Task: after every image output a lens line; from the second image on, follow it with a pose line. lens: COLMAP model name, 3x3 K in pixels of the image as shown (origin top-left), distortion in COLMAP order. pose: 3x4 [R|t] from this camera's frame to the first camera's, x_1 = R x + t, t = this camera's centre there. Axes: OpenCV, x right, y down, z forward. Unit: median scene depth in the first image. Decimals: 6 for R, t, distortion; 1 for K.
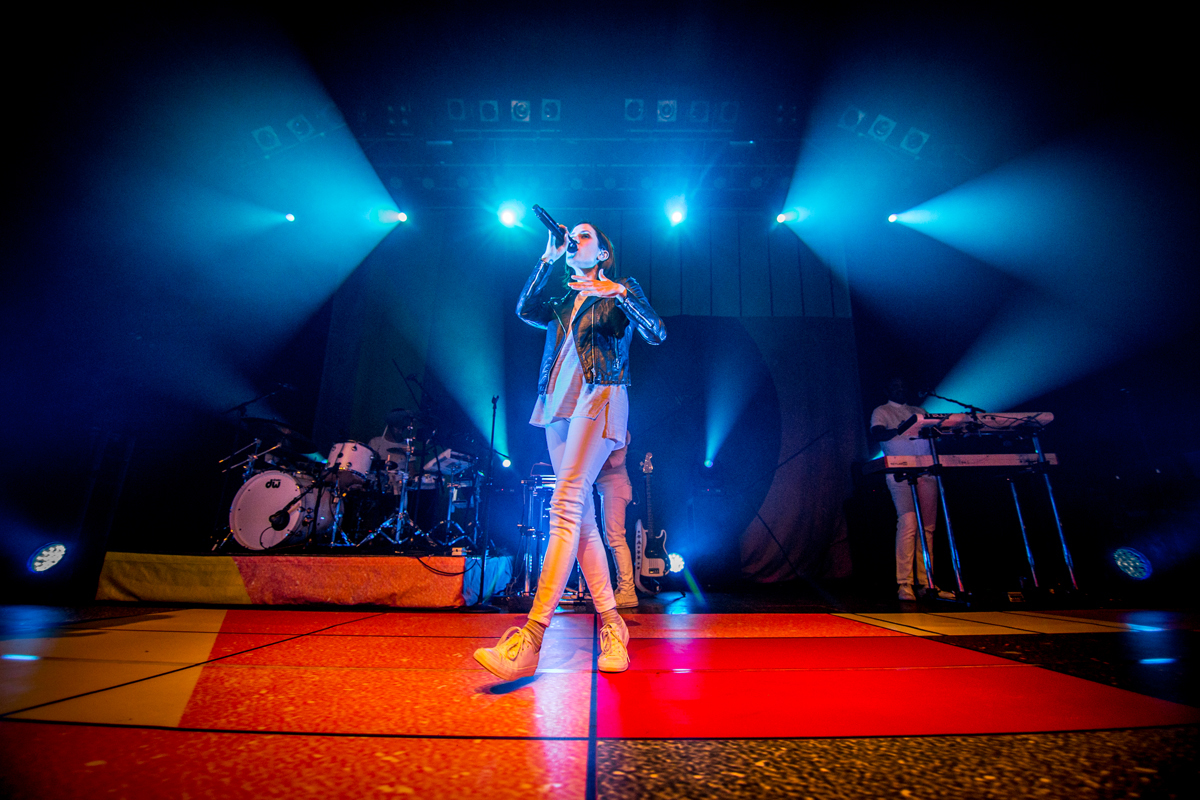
lens RADIAL K [[388.0, 0, 600.0], [0, 388.0, 400.0], [0, 0, 1]] dist [-0.014497, 0.000050]
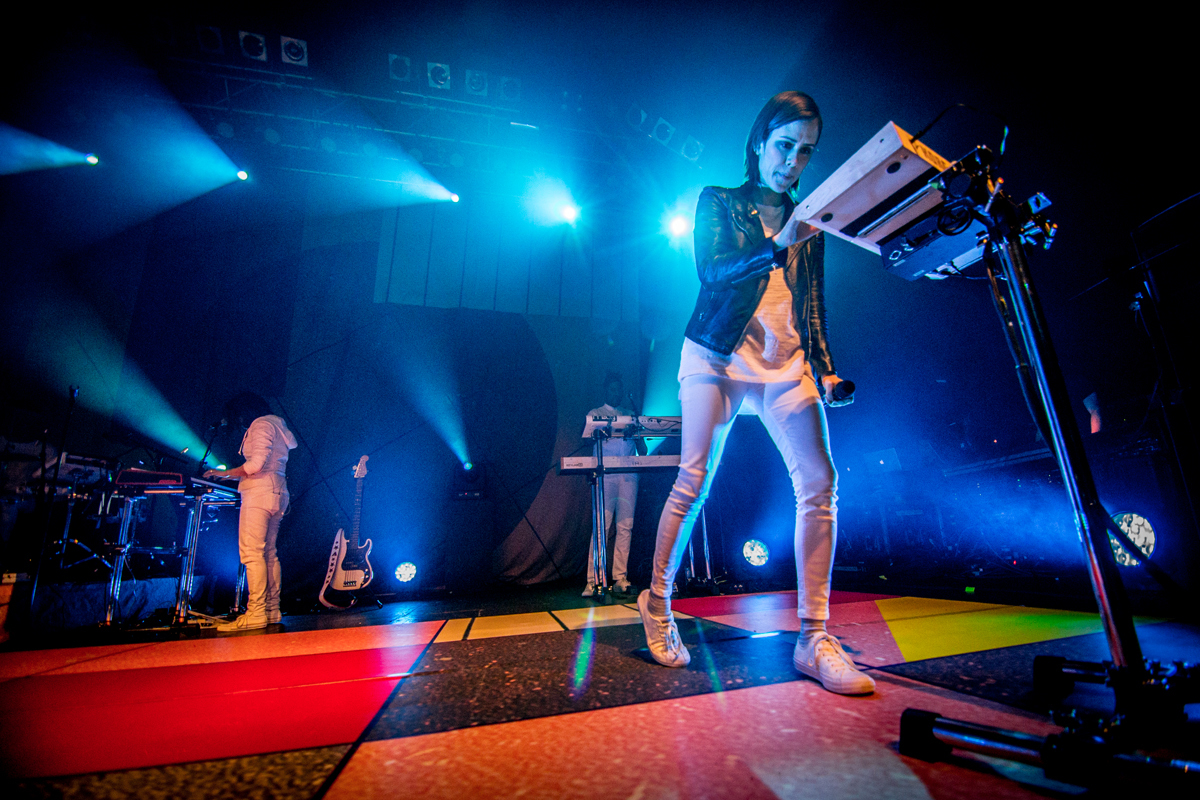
lens RADIAL K [[392.9, 0, 599.5], [0, 392.9, 424.1], [0, 0, 1]] dist [-0.023048, -0.000161]
pose [[0.975513, 0.009218, 0.219748, 0.725520], [-0.022075, 0.998180, 0.056124, 0.000007], [-0.218831, -0.059601, 0.973941, -0.001031]]
